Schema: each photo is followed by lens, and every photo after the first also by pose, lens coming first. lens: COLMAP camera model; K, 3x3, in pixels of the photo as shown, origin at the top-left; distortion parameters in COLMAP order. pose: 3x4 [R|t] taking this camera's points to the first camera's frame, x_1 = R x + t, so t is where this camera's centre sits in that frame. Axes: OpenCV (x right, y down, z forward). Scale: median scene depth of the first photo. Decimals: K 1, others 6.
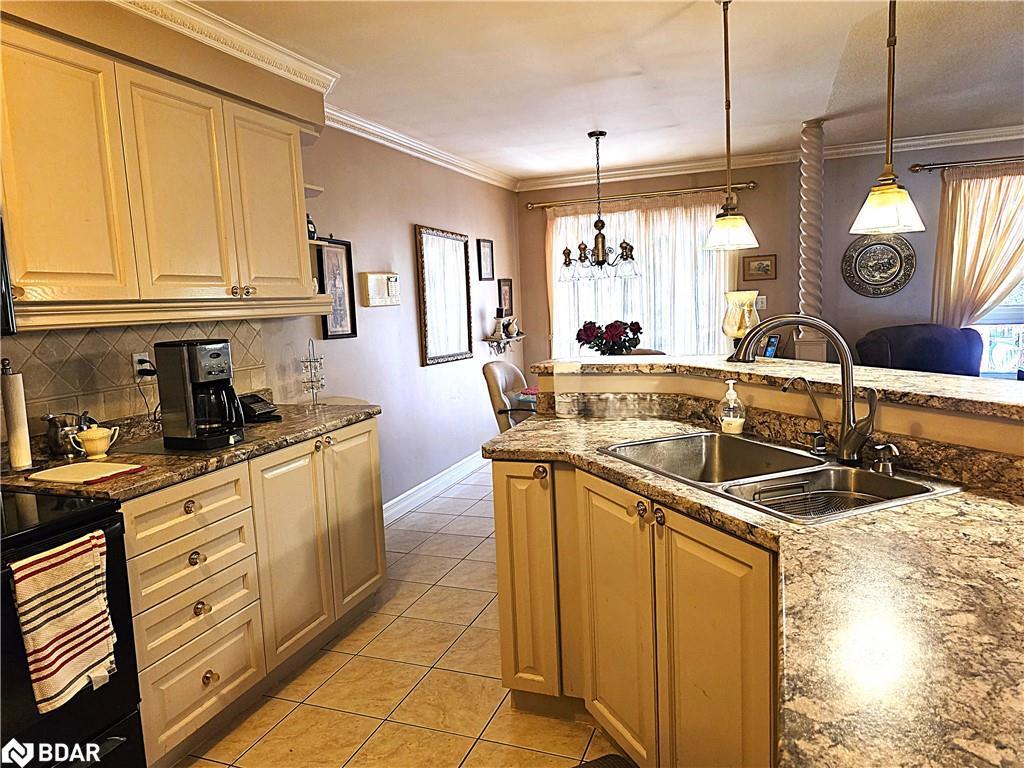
lens RADIAL K [[683.0, 0, 512.0], [0, 683.0, 384.0], [0, 0, 1]] dist [0.066702, -0.059612]
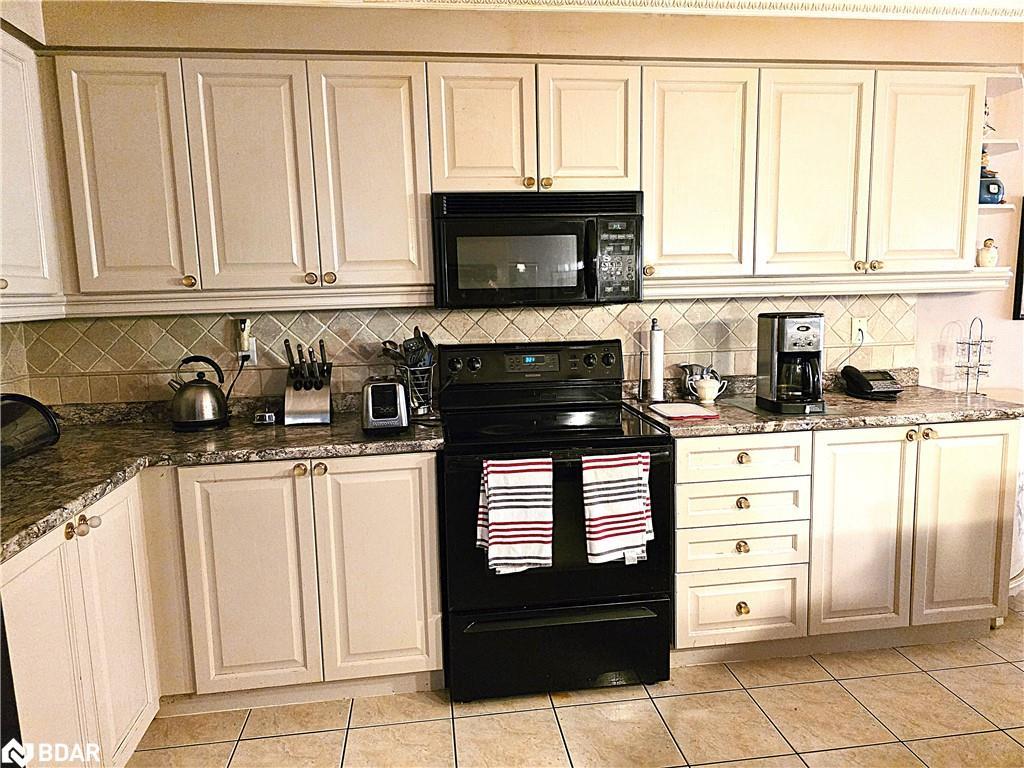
lens RADIAL K [[683.0, 0, 512.0], [0, 683.0, 384.0], [0, 0, 1]] dist [0.066702, -0.059612]
pose [[0.482738, 0.156251, -0.861713, 0.289226], [-0.108343, 0.987052, 0.118283, -0.034590], [0.869037, 0.036261, 0.493416, 0.084901]]
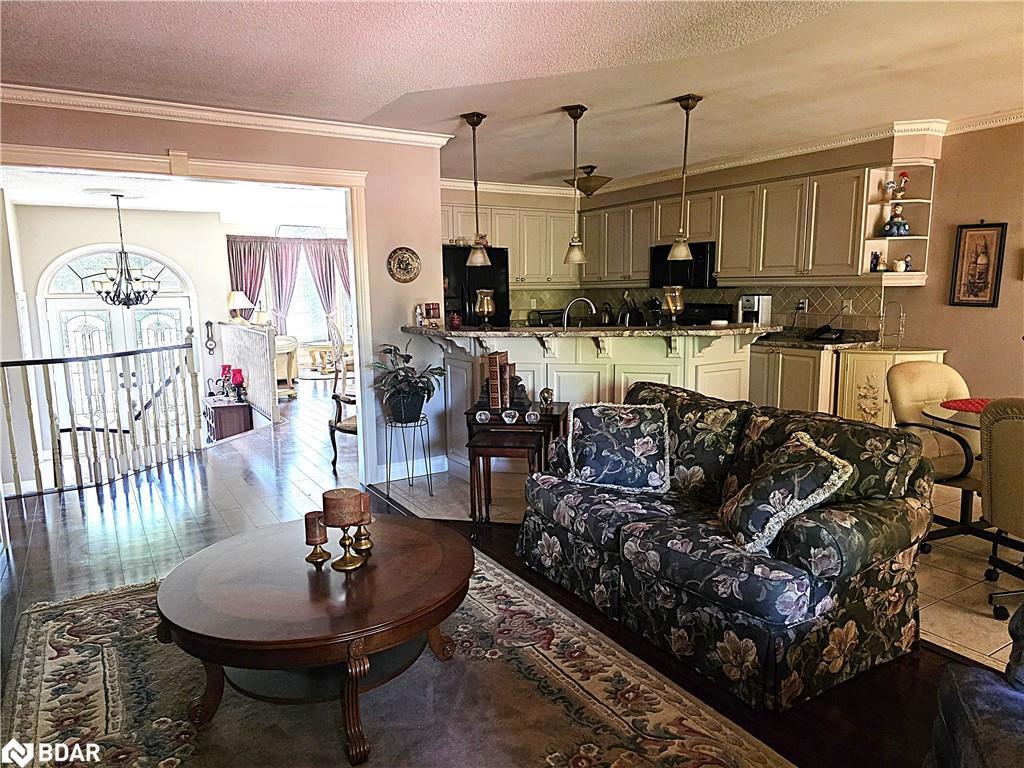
lens RADIAL K [[683.0, 0, 512.0], [0, 683.0, 384.0], [0, 0, 1]] dist [0.066702, -0.059612]
pose [[-0.605235, 0.165197, -0.778717, 2.058802], [-0.060909, 0.965753, 0.252214, -0.326624], [0.793713, 0.200080, -0.574446, 1.827718]]
